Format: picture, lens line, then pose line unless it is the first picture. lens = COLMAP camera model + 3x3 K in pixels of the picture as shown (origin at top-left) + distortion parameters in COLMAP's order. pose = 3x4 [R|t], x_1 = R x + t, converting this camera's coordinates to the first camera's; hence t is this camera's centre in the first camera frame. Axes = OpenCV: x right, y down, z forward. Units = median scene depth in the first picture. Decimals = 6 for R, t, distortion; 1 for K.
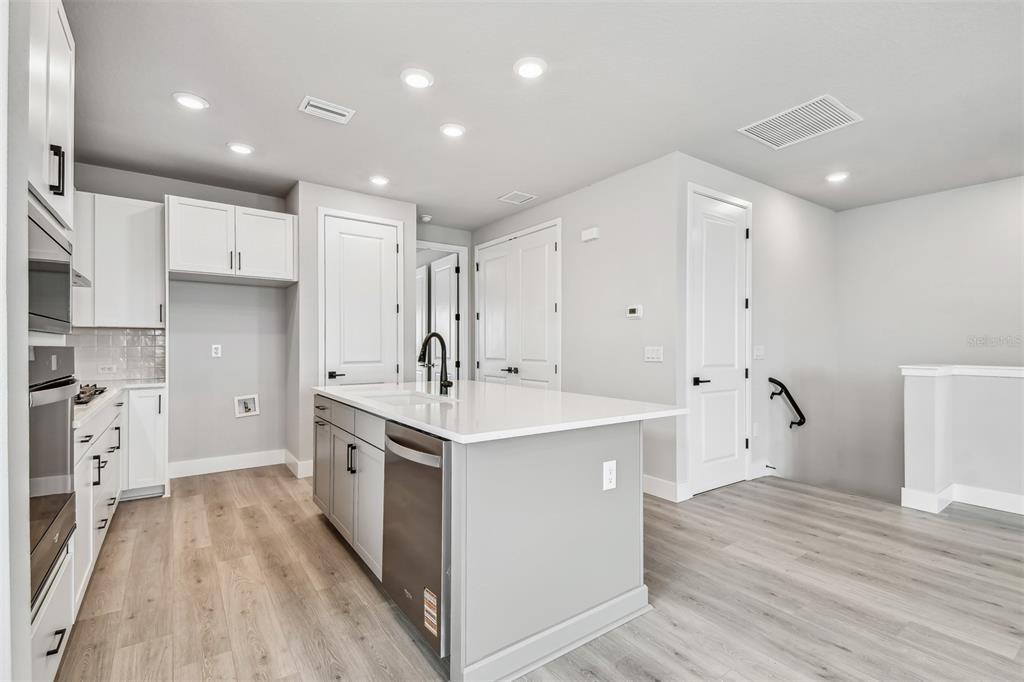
lens RADIAL K [[458.8, 0, 512.3], [0, 458.8, 345.0], [0, 0, 1]] dist [0.034005, -0.013401]
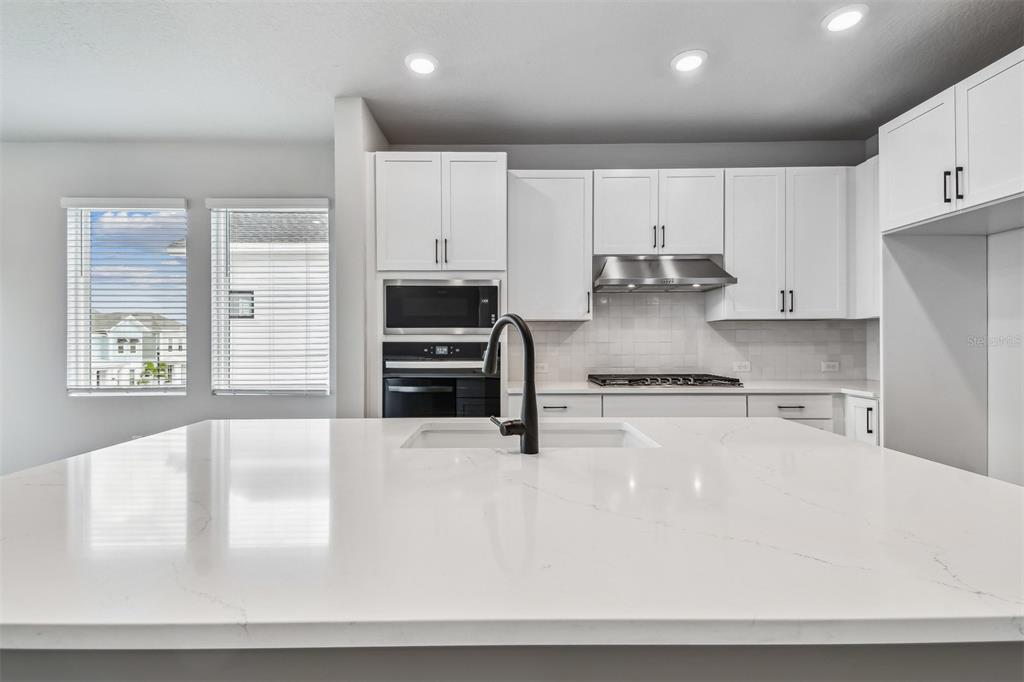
lens RADIAL K [[458.8, 0, 505.2], [0, 458.8, 338.6], [0, 0, 1]] dist [0.034005, -0.013401]
pose [[-0.580757, -0.003025, -0.814071, 0.159828], [0.004259, 0.999968, -0.006754, 0.000928], [0.814066, -0.007389, -0.580726, 0.889857]]
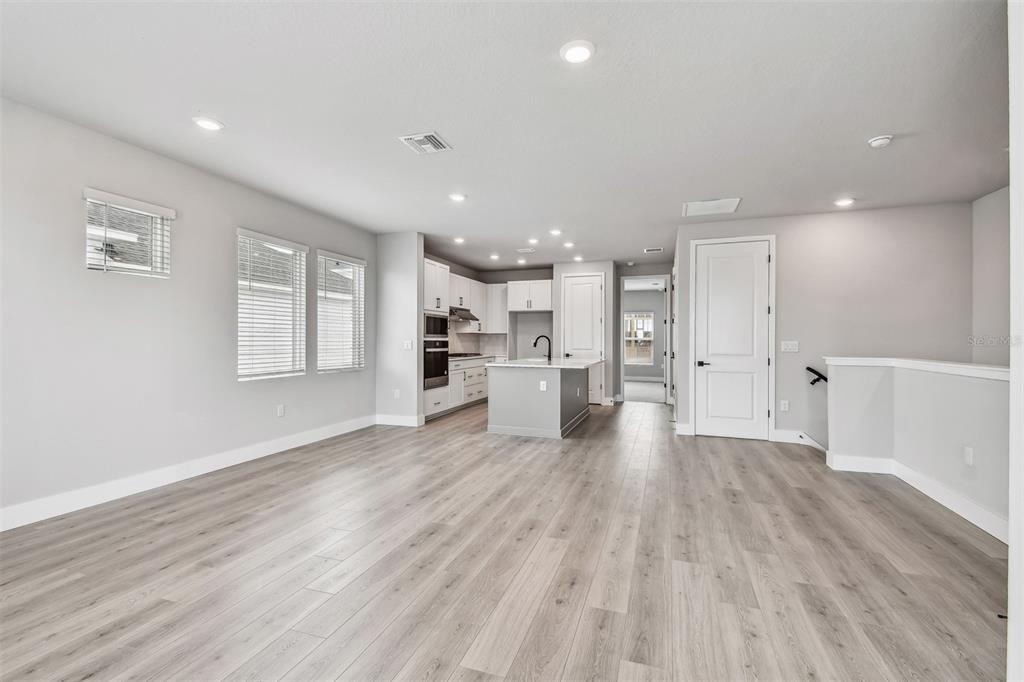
lens RADIAL K [[458.8, 0, 505.5], [0, 458.8, 337.7], [0, 0, 1]] dist [0.034005, -0.013401]
pose [[0.572803, -0.003306, -0.819686, 1.235258], [-0.001807, 0.999984, -0.005296, -0.000865], [0.819691, 0.004515, 0.572788, -0.425092]]
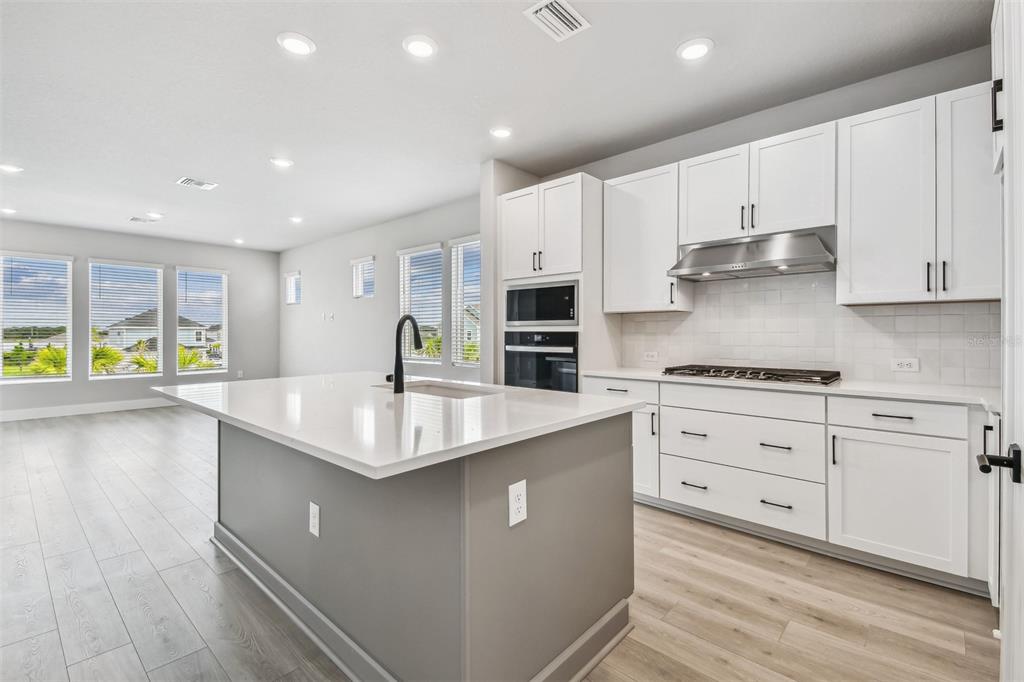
lens RADIAL K [[458.8, 0, 503.7], [0, 458.8, 330.8], [0, 0, 1]] dist [0.034005, -0.013401]
pose [[-0.981125, 0.000976, -0.193375, -0.125496], [0.001860, 0.999989, -0.004391, 0.003473], [0.193368, -0.004668, -0.981115, 1.296821]]
